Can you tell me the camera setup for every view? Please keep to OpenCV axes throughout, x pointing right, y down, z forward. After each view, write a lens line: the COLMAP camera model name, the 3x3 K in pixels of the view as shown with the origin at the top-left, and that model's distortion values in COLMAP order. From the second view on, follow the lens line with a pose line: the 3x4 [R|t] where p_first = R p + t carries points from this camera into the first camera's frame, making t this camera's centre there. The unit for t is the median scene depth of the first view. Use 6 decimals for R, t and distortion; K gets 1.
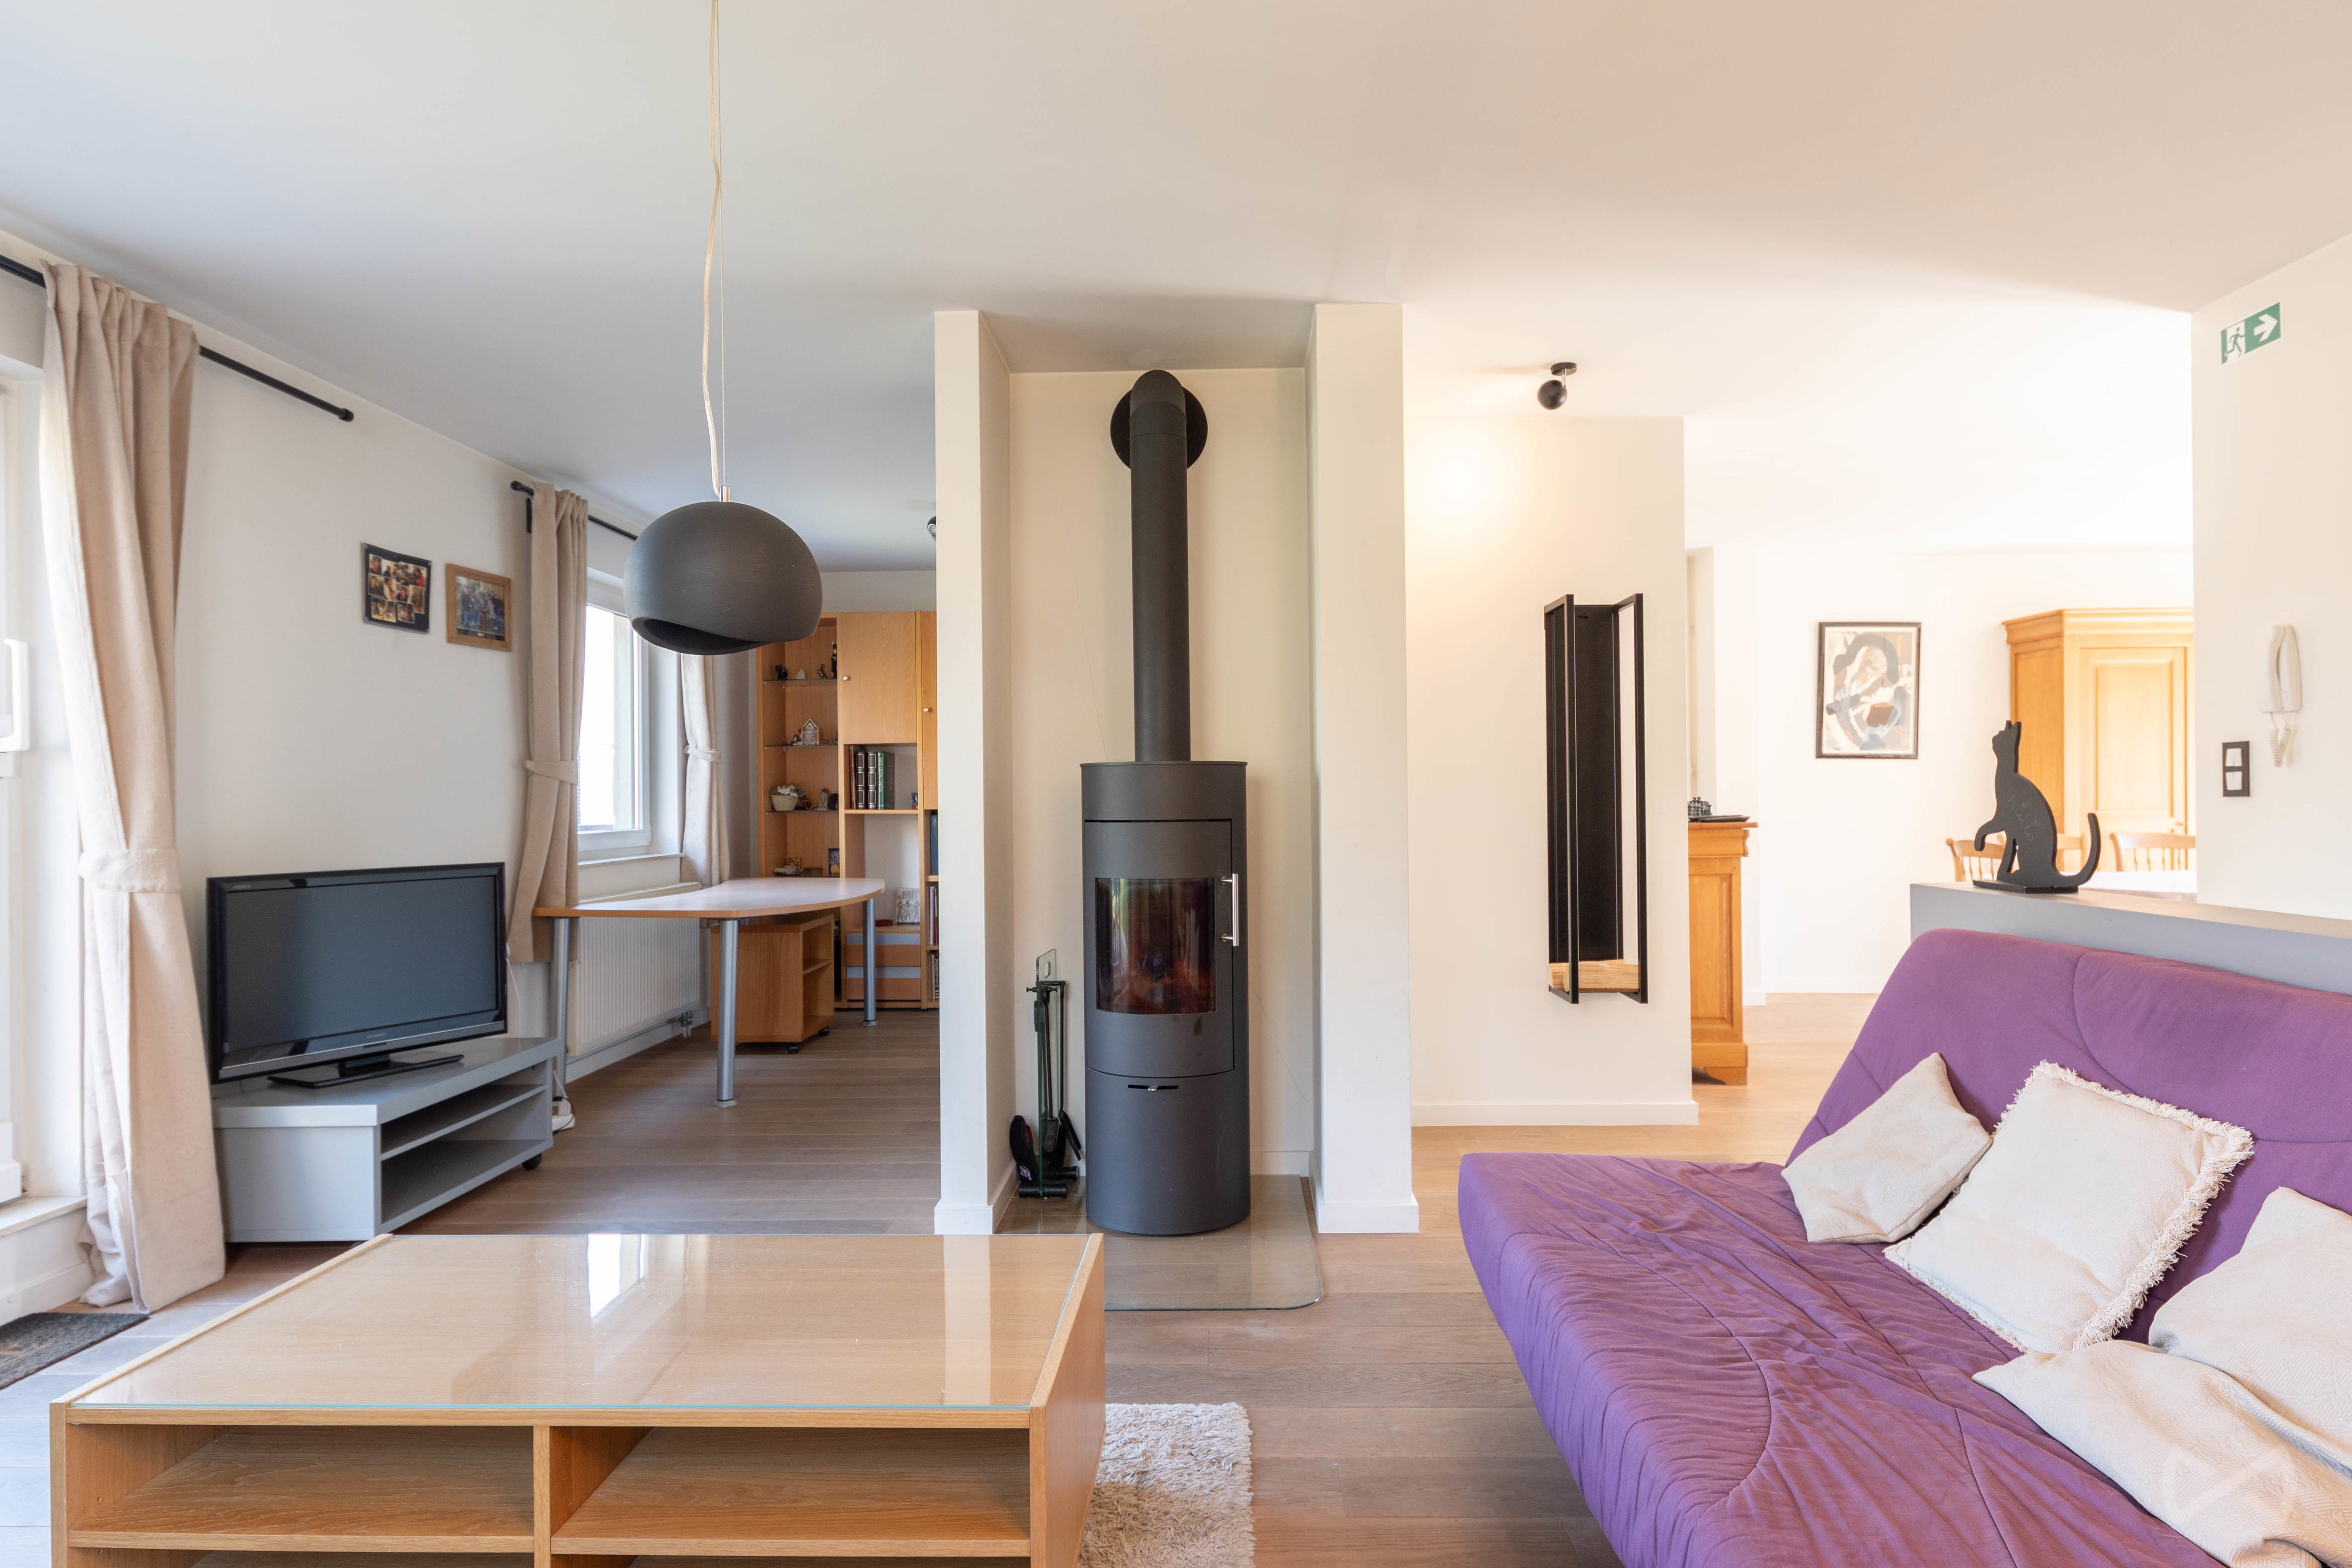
lens RADIAL K [[1300.7, 0, 1174.4], [0, 1300.7, 790.7], [0, 0, 1]] dist [0.006076, 0.000873]
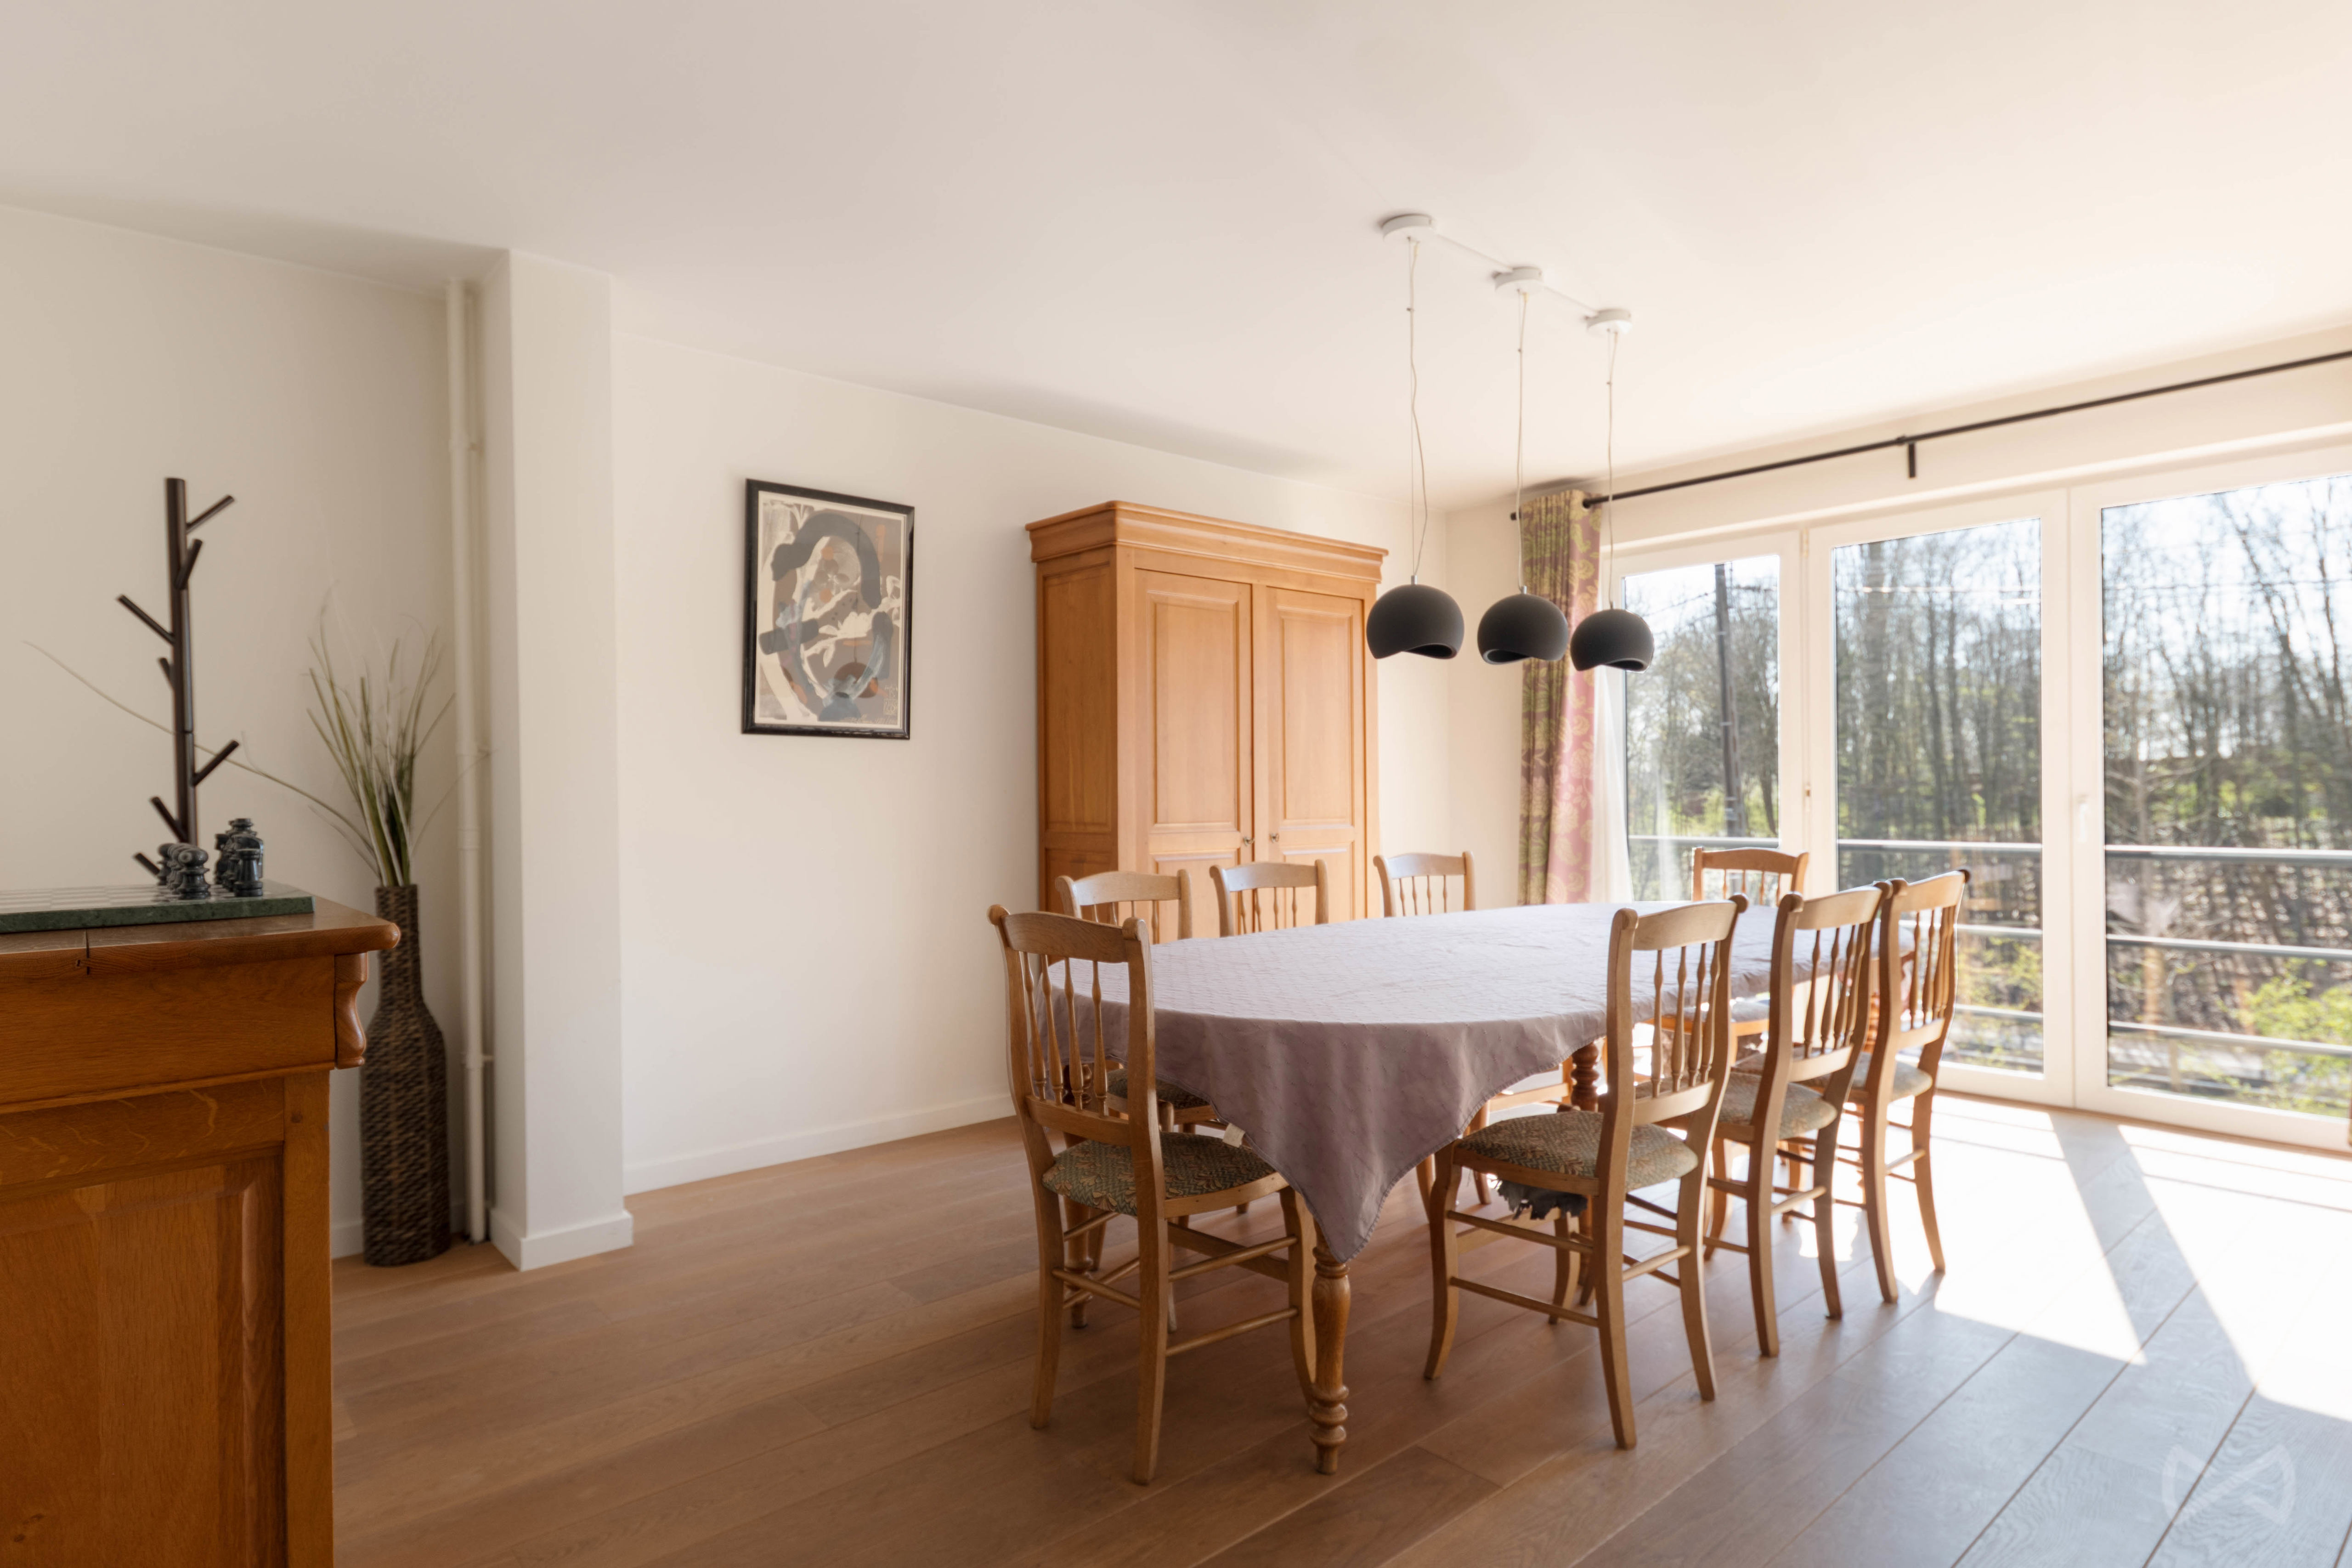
lens RADIAL K [[1284.5, 0, 1183.4], [0, 1284.5, 796.8], [0, 0, 1]] dist [0.000765, 0.000271]
pose [[0.734852, -0.003710, 0.678217, 0.270257], [0.001517, 0.999992, 0.003827, -0.000391], [-0.678225, -0.001783, 0.734852, 0.494222]]
